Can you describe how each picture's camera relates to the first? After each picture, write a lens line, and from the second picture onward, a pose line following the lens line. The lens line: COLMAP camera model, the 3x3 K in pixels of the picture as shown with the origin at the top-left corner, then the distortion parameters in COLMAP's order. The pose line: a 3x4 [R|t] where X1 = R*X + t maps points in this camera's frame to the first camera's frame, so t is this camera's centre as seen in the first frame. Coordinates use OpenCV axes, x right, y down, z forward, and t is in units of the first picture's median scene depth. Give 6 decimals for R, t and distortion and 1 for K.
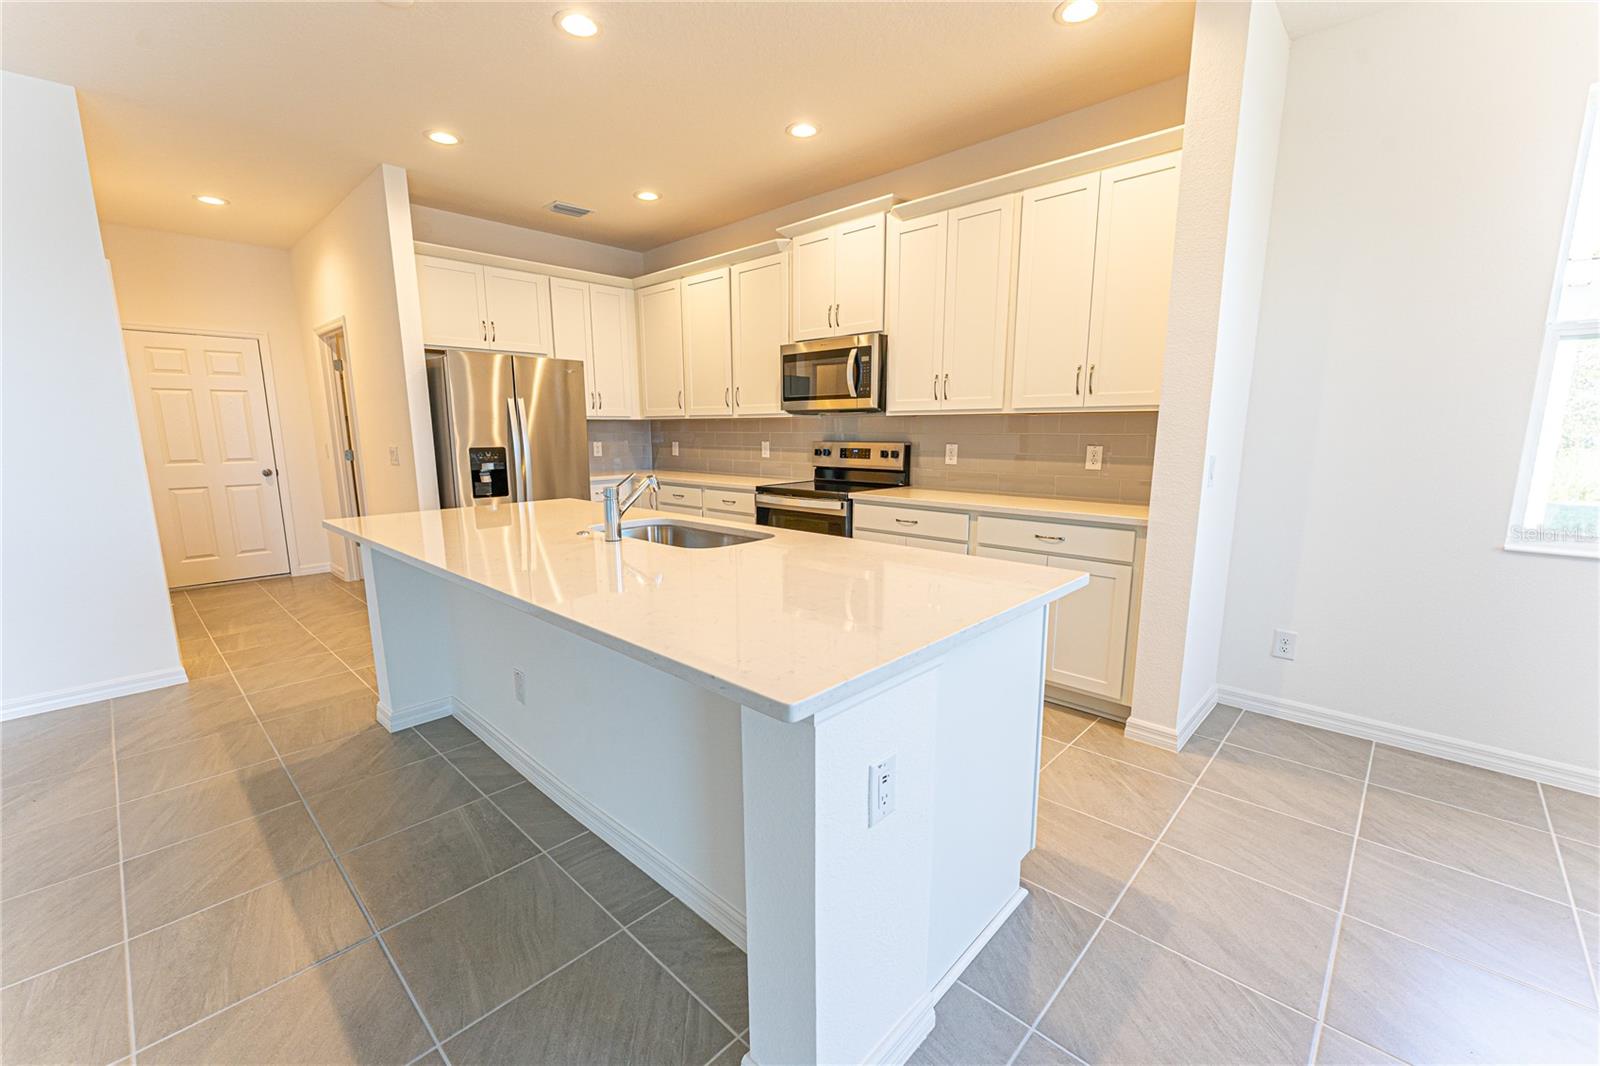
lens RADIAL K [[656.7, 0, 796.9], [0, 656.7, 545.0], [0, 0, 1]] dist [0.000203, -0.000069]
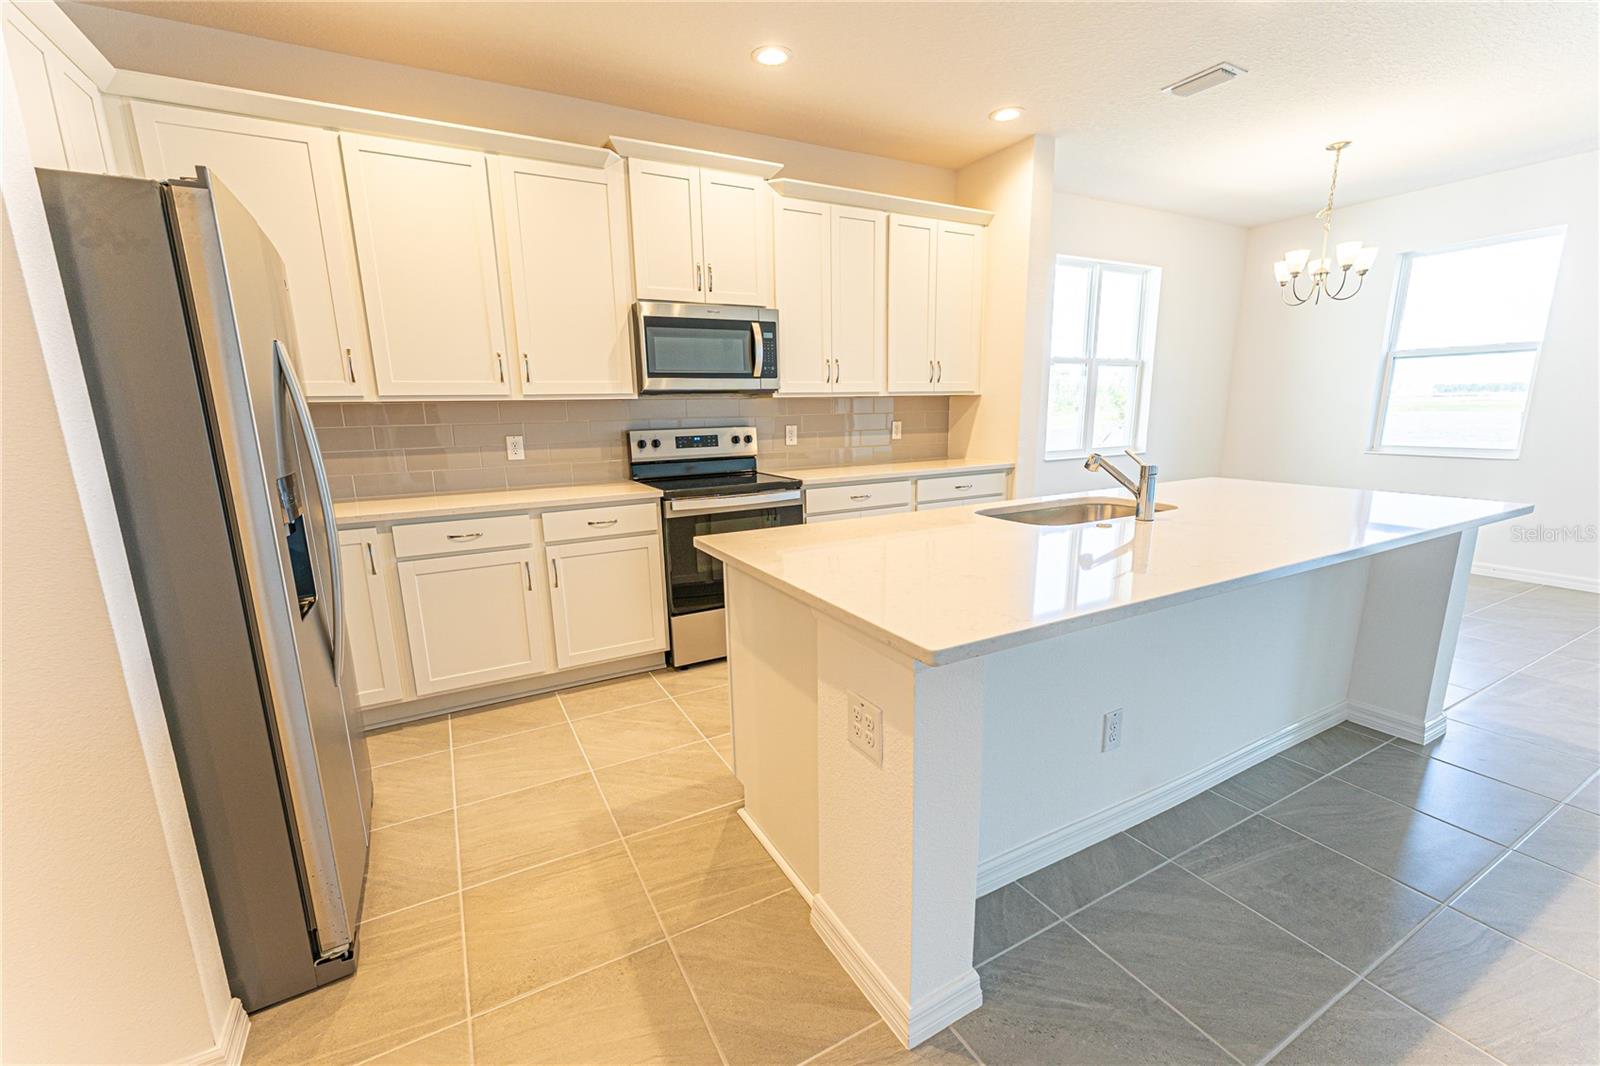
lens RADIAL K [[656.7, 0, 796.9], [0, 656.7, 545.0], [0, 0, 1]] dist [0.000203, -0.000069]
pose [[0.305276, -0.199751, 0.931078, -0.974434], [0.186444, 0.971366, 0.147264, -0.151983], [-0.933834, 0.128638, 0.333777, 0.836697]]
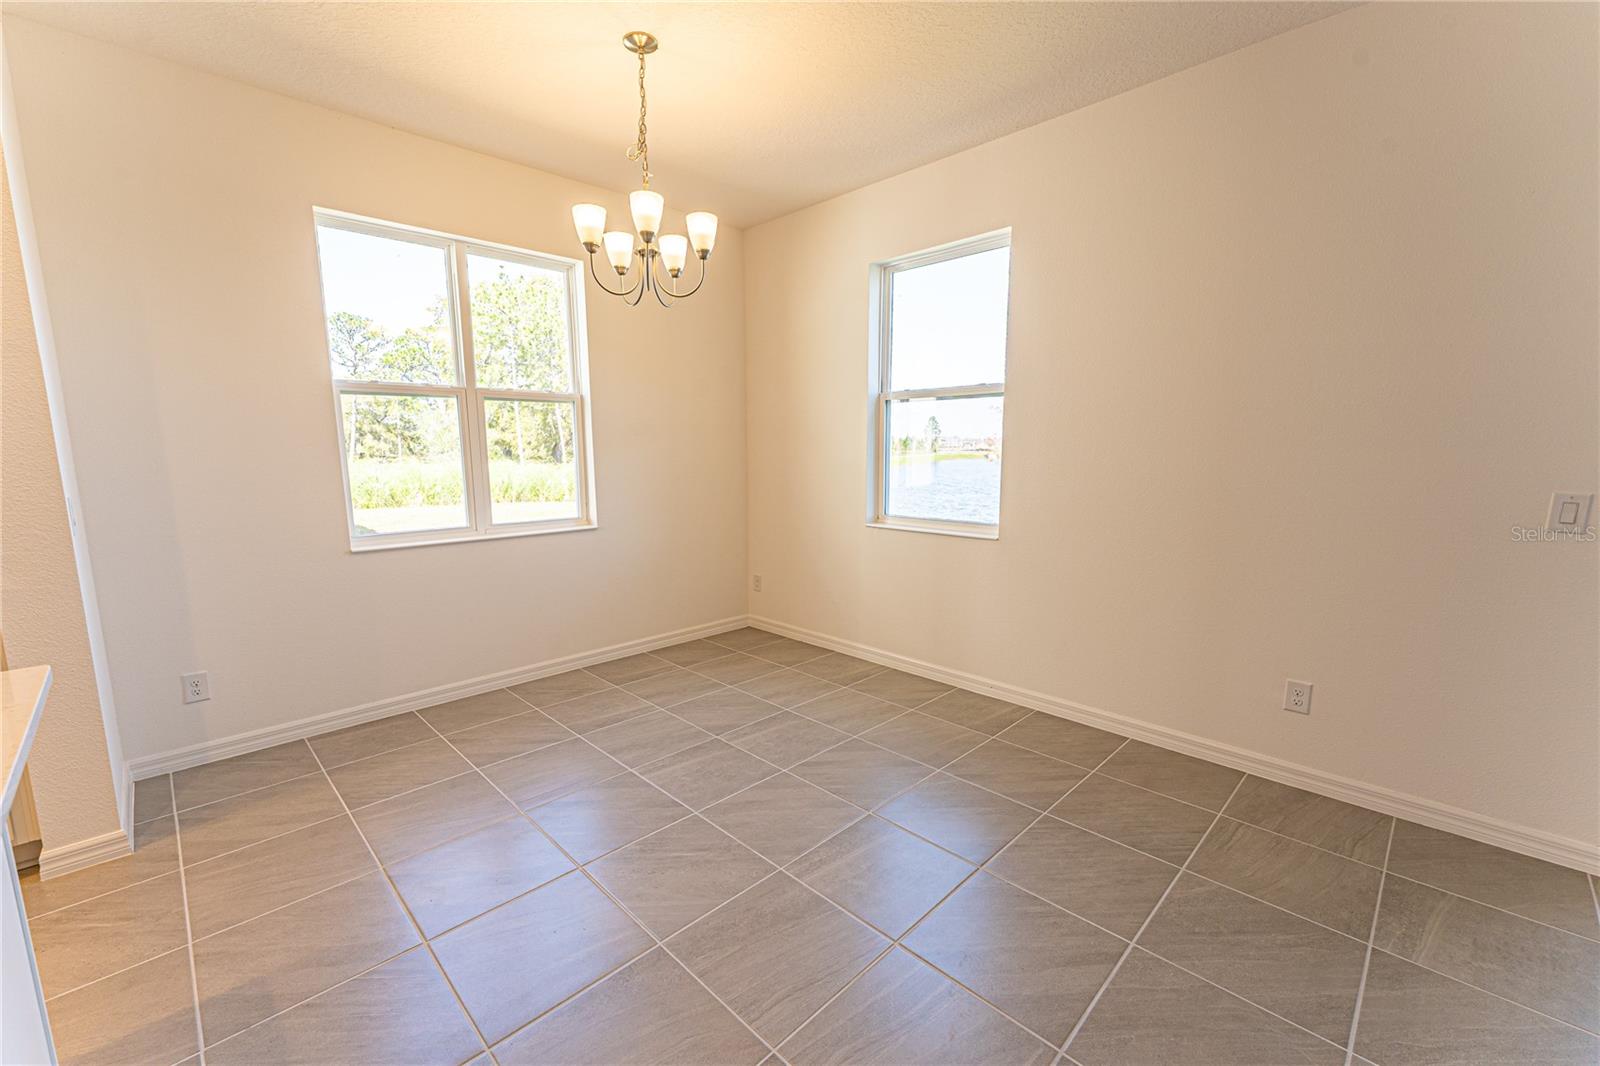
lens RADIAL K [[656.7, 0, 796.9], [0, 656.7, 545.0], [0, 0, 1]] dist [0.000203, -0.000069]
pose [[0.022909, -0.147093, 0.988857, -0.140273], [0.182962, 0.973029, 0.140500, -0.021990], [-0.982853, 0.177704, 0.049203, 0.055488]]
